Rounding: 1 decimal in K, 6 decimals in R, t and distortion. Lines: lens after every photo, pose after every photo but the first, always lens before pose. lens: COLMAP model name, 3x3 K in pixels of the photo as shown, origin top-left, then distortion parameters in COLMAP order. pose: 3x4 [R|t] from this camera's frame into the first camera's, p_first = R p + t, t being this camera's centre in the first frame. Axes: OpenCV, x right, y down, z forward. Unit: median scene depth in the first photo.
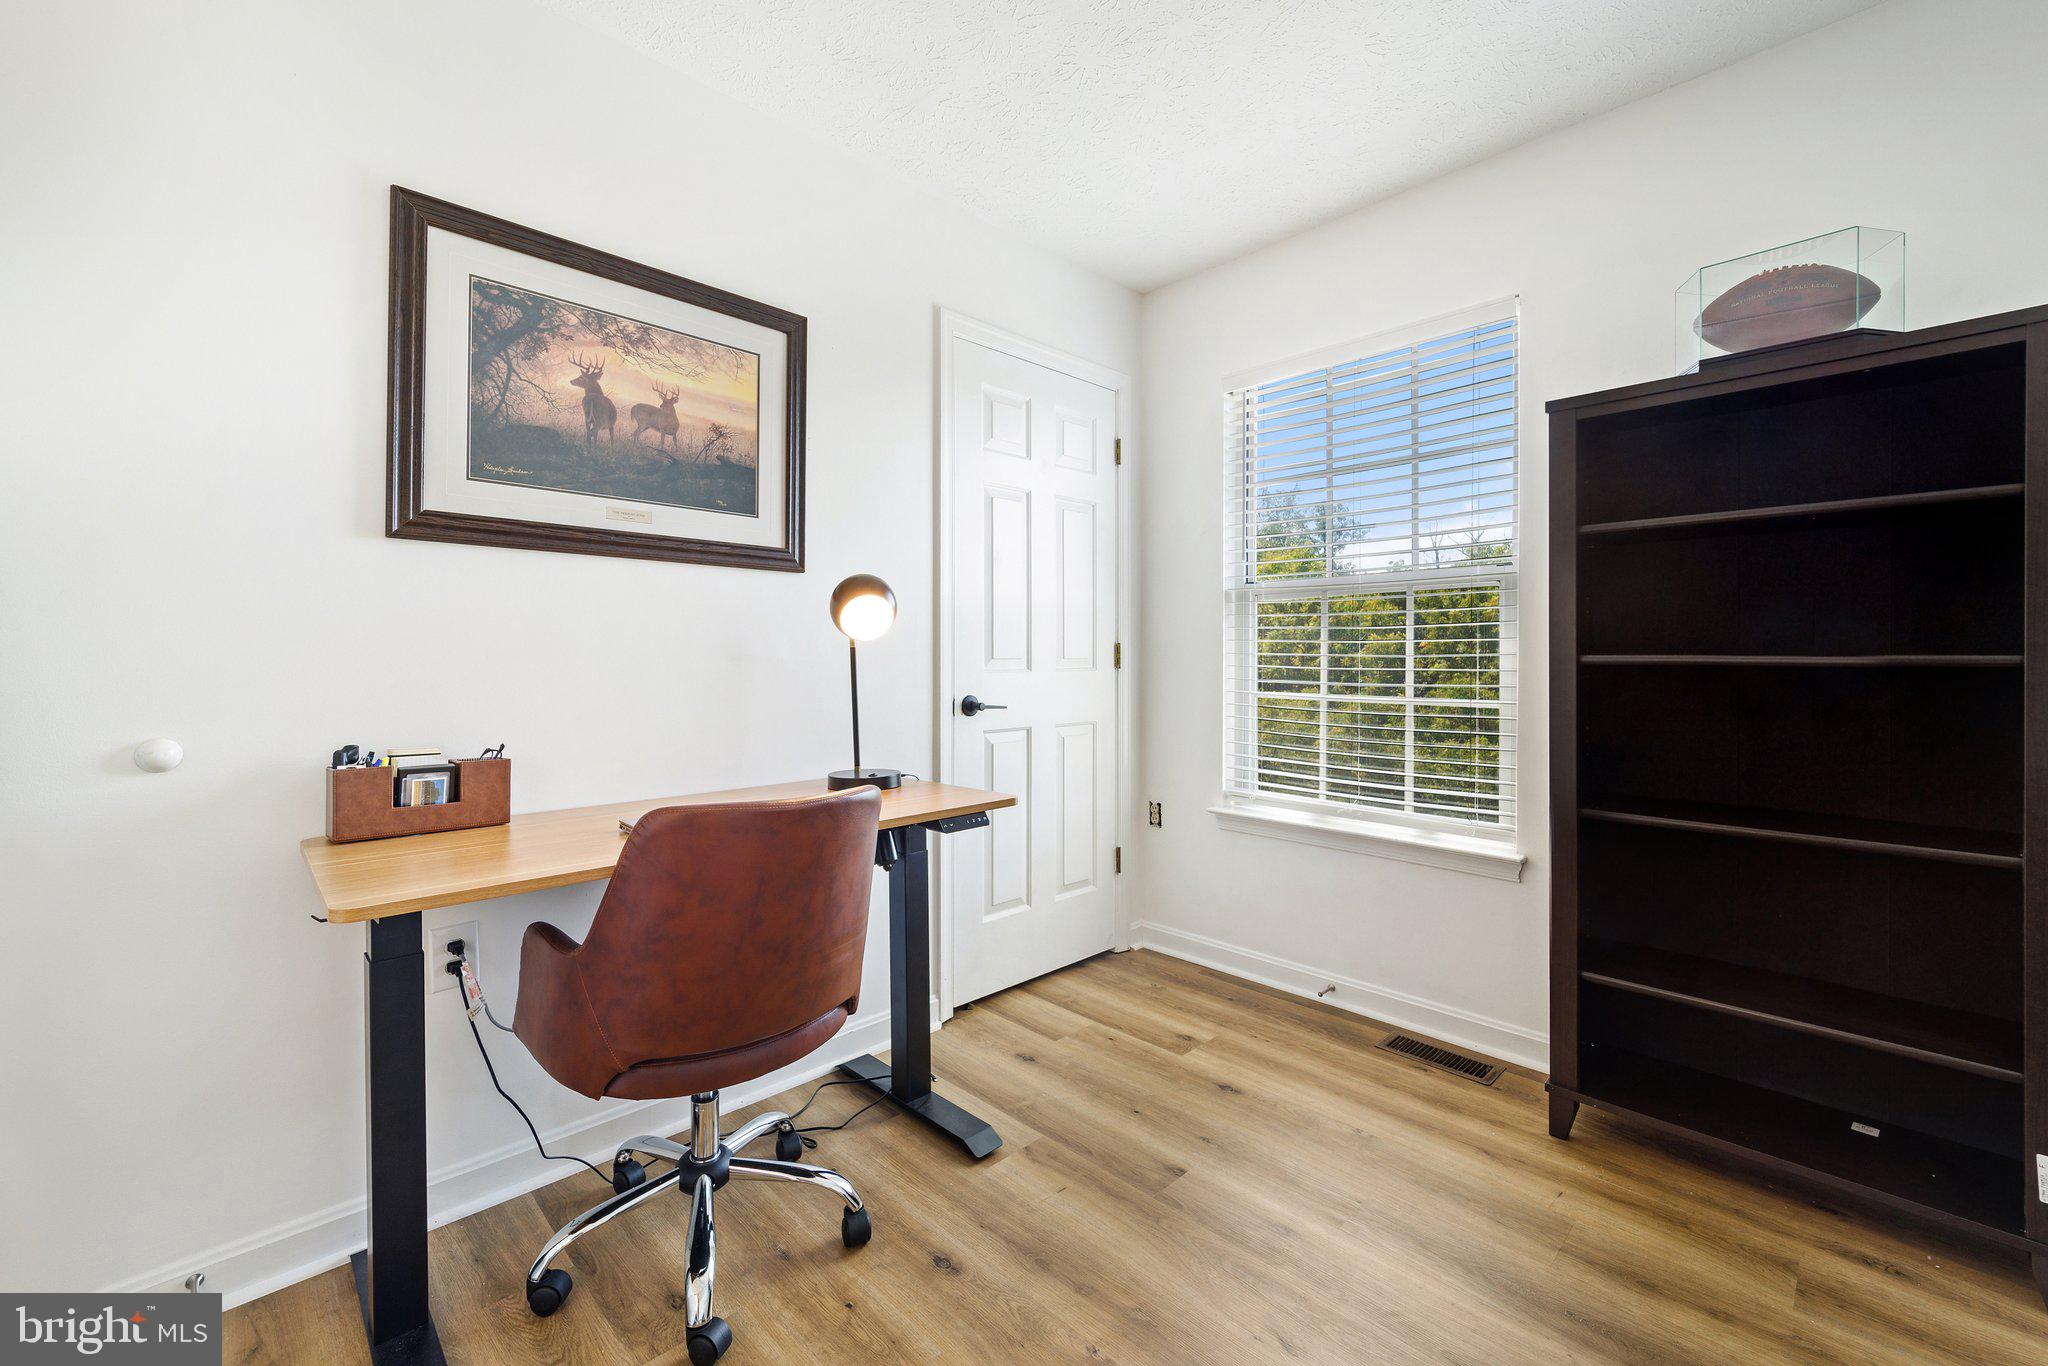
lens RADIAL K [[851.7, 0, 989.7], [0, 851.7, 663.7], [0, 0, 1]] dist [-0.000449, -0.000030]
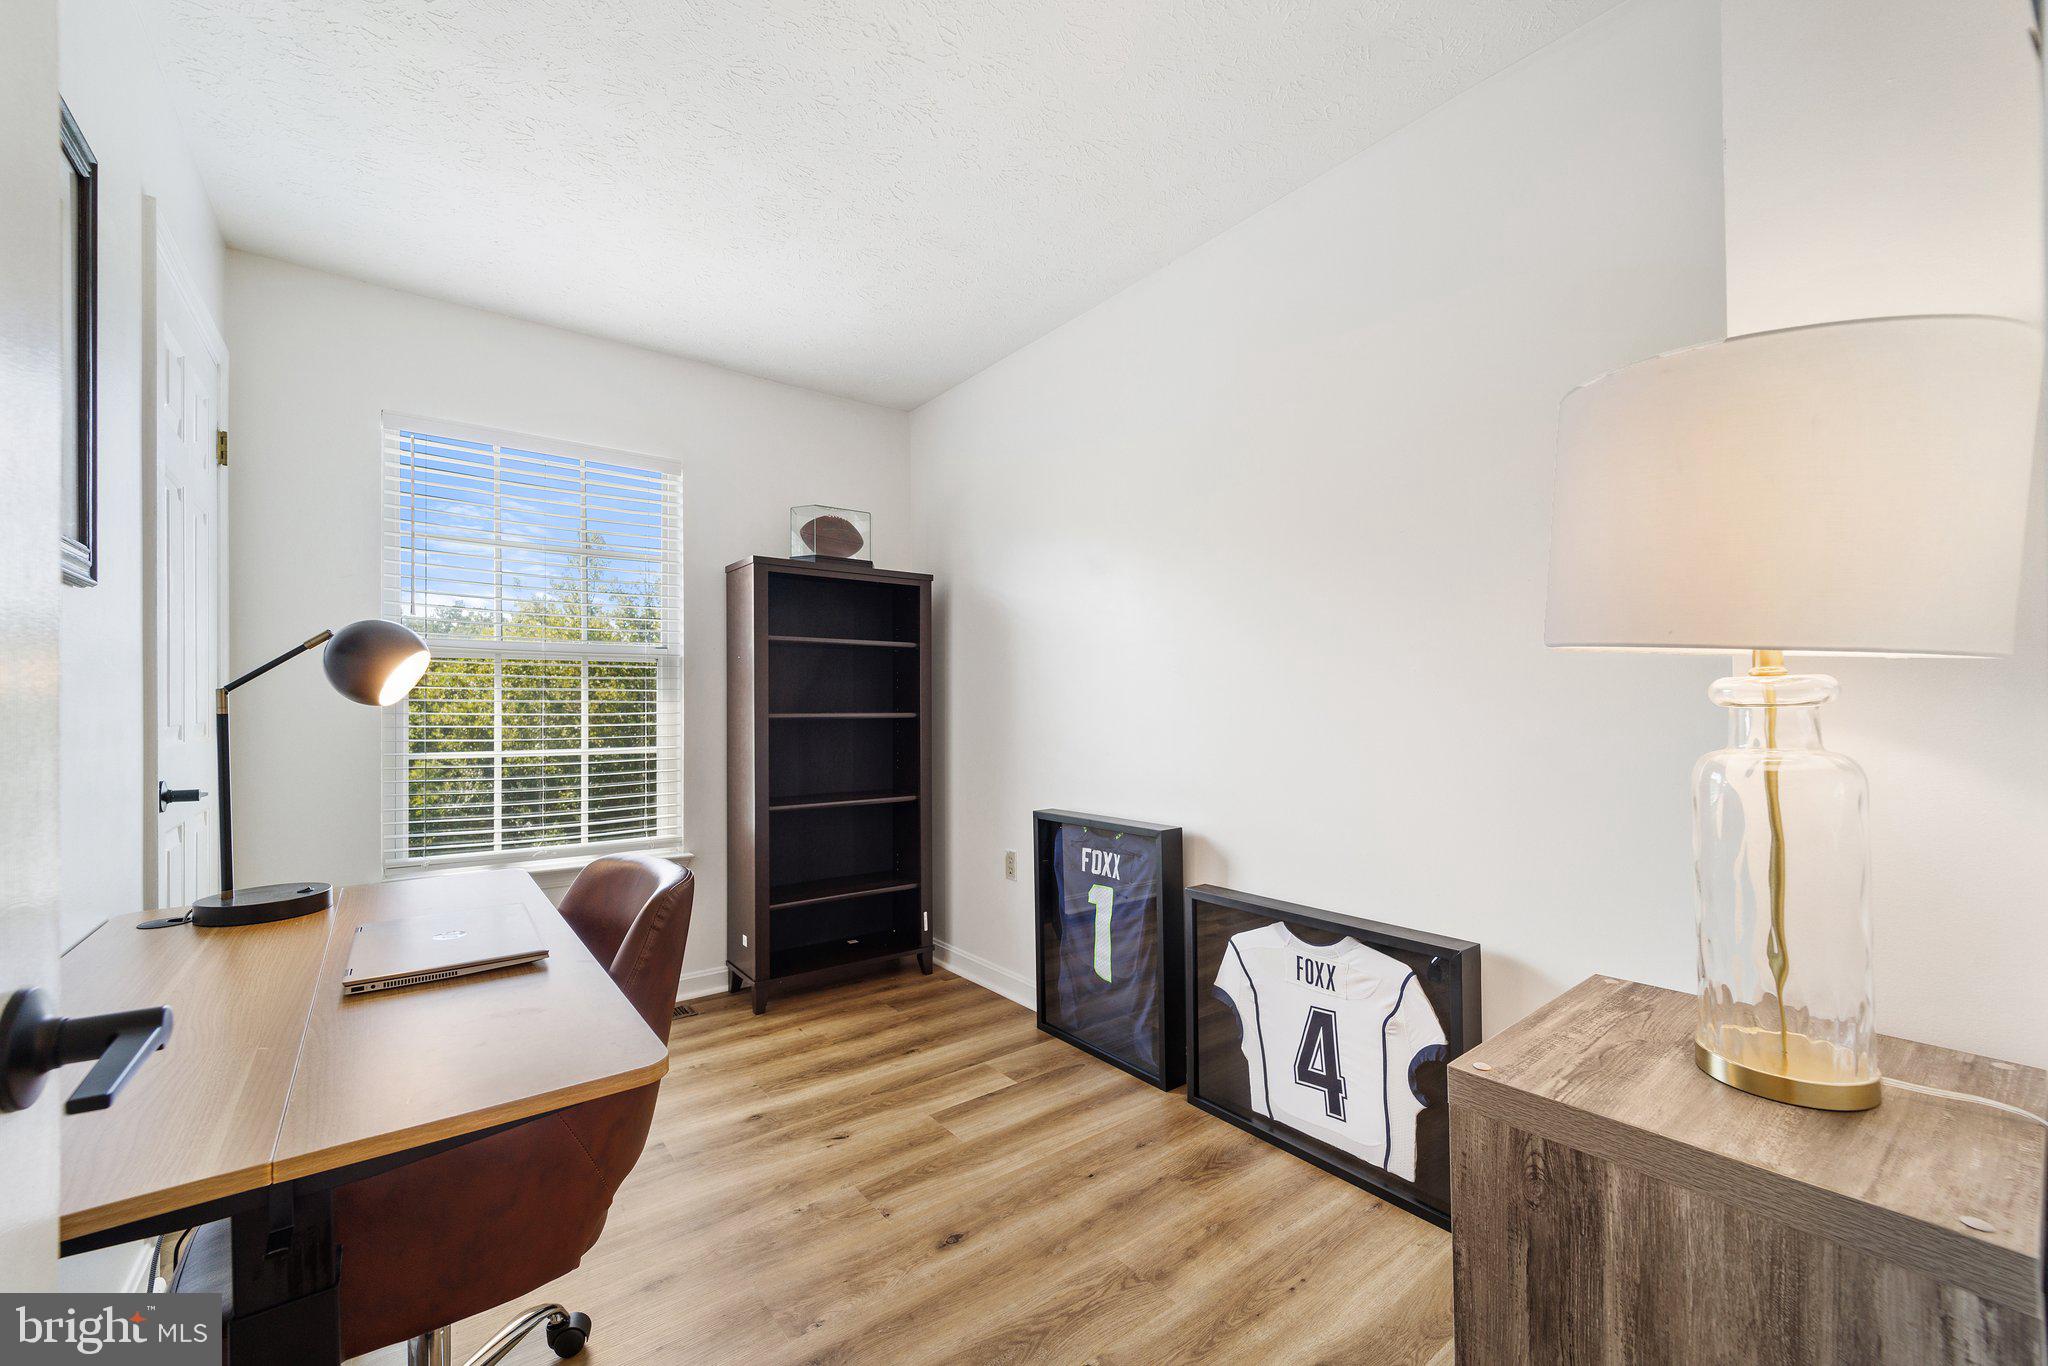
lens RADIAL K [[810.5, 0, 1046.3], [0, 810.5, 698.2], [0, 0, 1]] dist [-0.000902, -0.000146]
pose [[0.073018, 0.010845, 0.997272, -0.679766], [0.011145, 0.999870, -0.011689, -0.012787], [-0.997268, 0.011968, 0.072888, 0.282861]]
